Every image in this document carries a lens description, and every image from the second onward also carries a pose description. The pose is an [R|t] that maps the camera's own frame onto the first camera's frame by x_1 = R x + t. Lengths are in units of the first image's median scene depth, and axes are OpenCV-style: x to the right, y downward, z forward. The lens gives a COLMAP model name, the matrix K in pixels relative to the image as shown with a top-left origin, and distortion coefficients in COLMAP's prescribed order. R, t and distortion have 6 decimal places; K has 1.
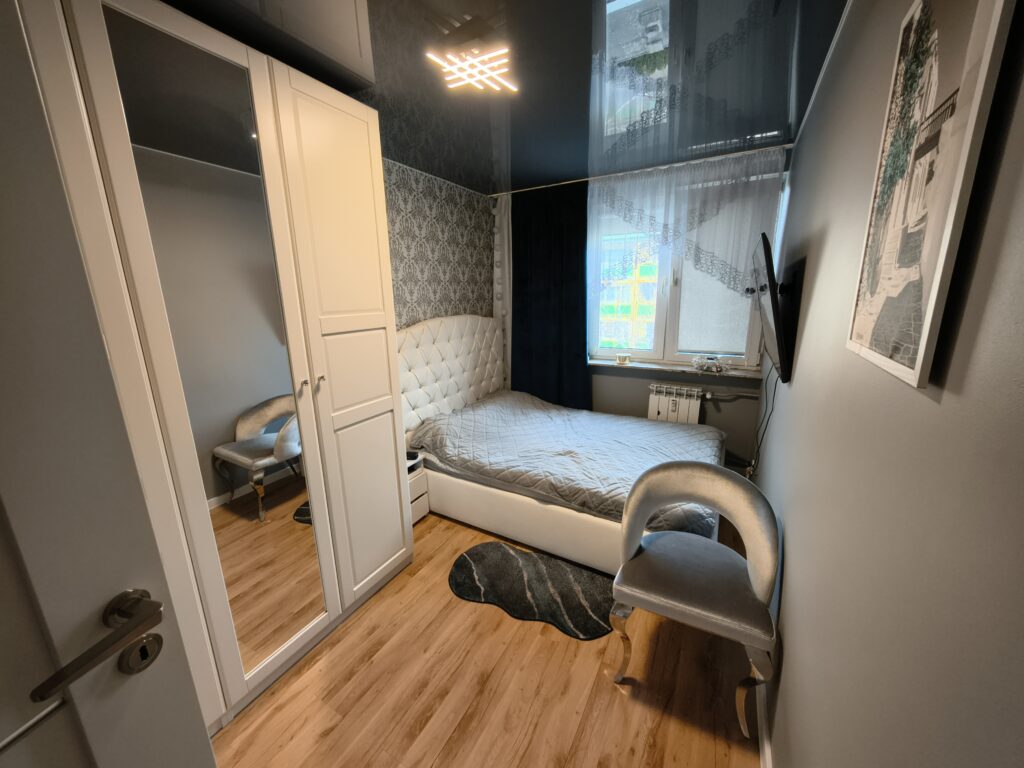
lens RADIAL K [[383.1, 0, 511.8], [0, 383.1, 380.7], [0, 0, 1]] dist [-0.000409, -0.000235]
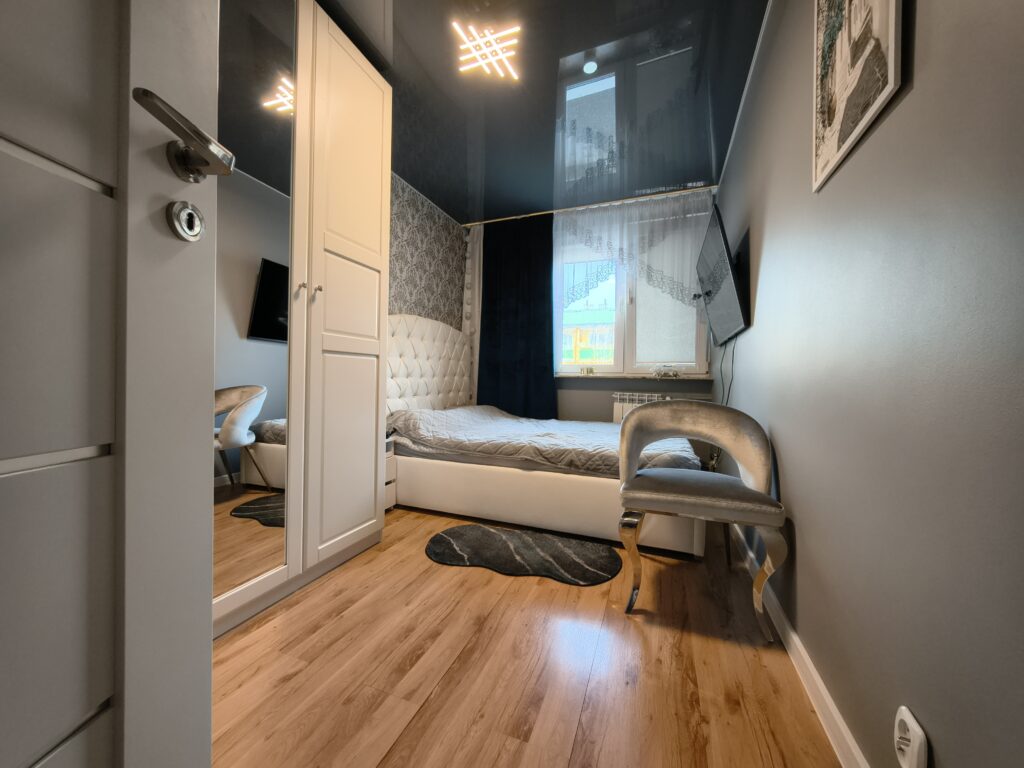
lens RADIAL K [[383.1, 0, 511.8], [0, 383.1, 380.7], [0, 0, 1]] dist [-0.000409, -0.000235]
pose [[0.988900, 0.033720, 0.144707, -0.097525], [-0.000800, 0.975103, -0.221753, 0.294419], [-0.148582, 0.219176, 0.964306, 0.026926]]
